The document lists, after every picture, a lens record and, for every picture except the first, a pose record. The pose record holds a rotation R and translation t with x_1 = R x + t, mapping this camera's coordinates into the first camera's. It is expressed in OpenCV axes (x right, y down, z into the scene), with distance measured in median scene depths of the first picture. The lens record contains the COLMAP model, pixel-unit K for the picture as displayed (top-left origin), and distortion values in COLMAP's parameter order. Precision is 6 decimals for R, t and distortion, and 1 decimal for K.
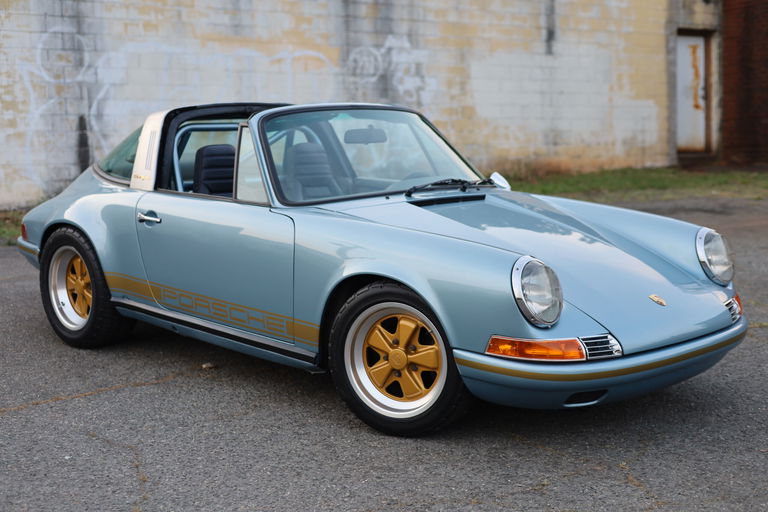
lens RADIAL K [[1126.8, 0, 384.0], [0, 1126.8, 256.0], [0, 0, 1]] dist [0.020257, -0.069333]
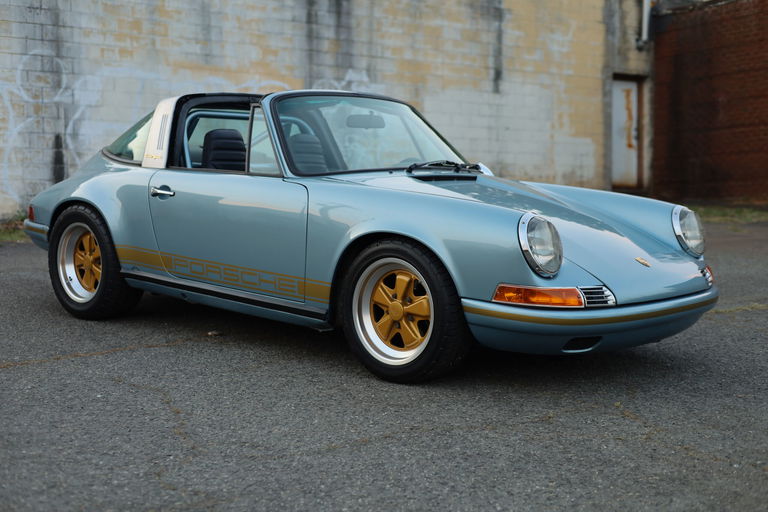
lens RADIAL K [[1072.8, 0, 385.0], [0, 1072.8, 244.2], [0, 0, 1]] dist [0.026390, -0.094533]
pose [[0.998194, 0.017119, 0.057589, -0.020325], [-0.014244, 0.998649, -0.049964, 0.023064], [-0.058366, 0.049054, 0.997089, -0.008681]]
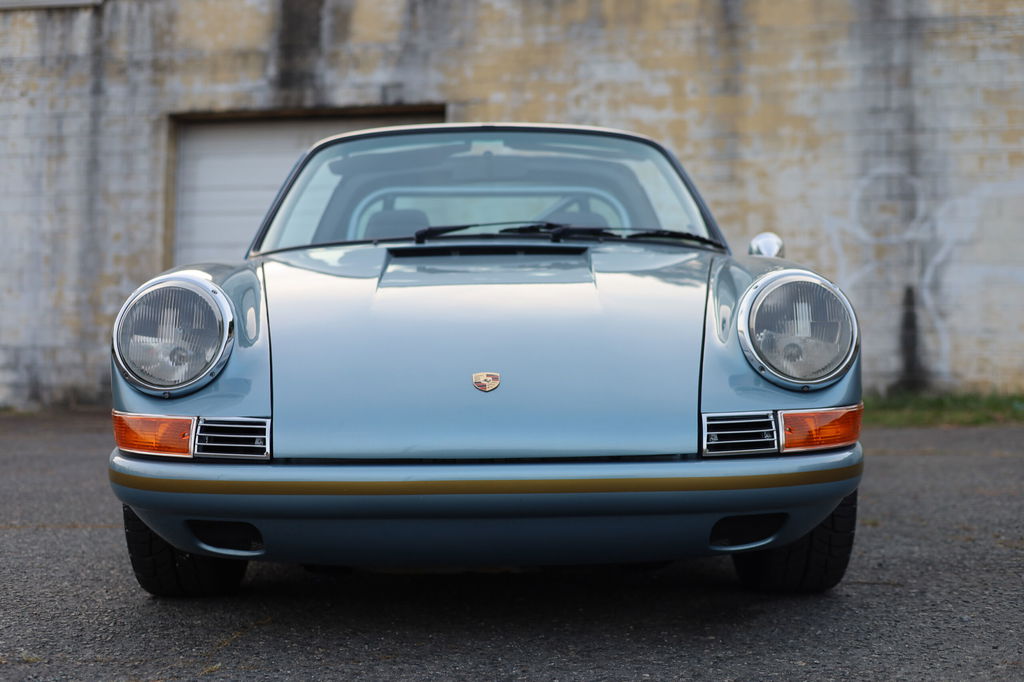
lens RADIAL K [[1465.1, 0, 518.7], [0, 1465.1, 357.3], [0, 0, 1]] dist [0.028759, -0.134120]
pose [[0.716576, 0.001470, -0.697508, 0.209152], [-0.087031, 0.992371, -0.087318, 0.024833], [0.692058, 0.123275, 0.711237, 0.162478]]
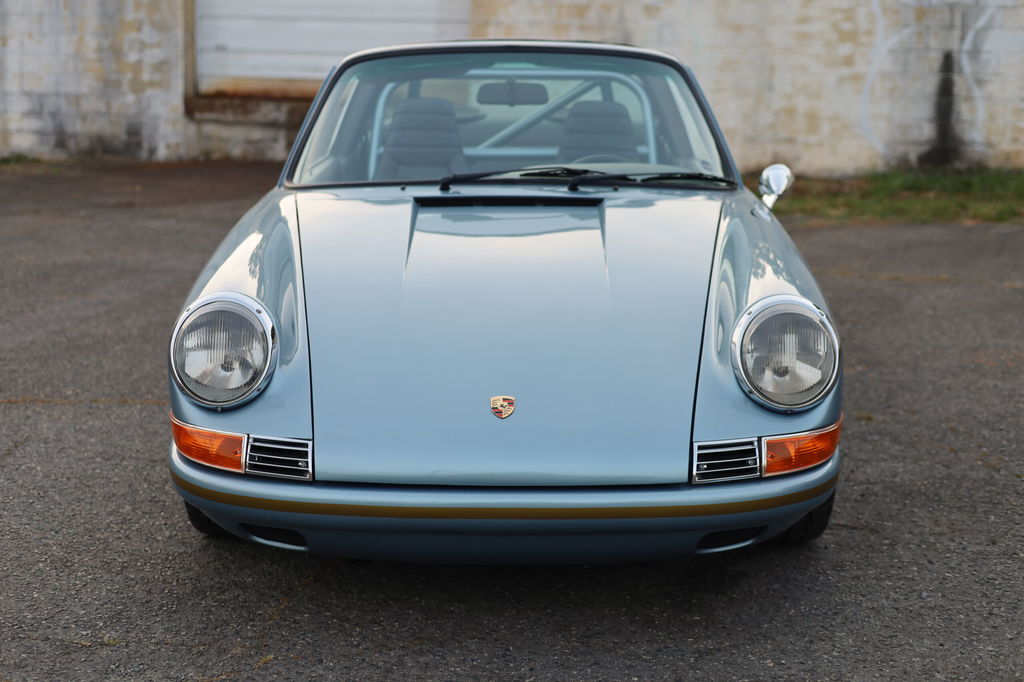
lens RADIAL K [[1502.4, 0, 512.0], [0, 1502.4, 341.0], [0, 0, 1]] dist [0.020257, -0.069333]
pose [[0.698985, 0.150183, -0.699189, 0.226185], [-0.101204, 0.988634, 0.111179, -0.022676], [0.707939, -0.006952, 0.706240, 0.141479]]
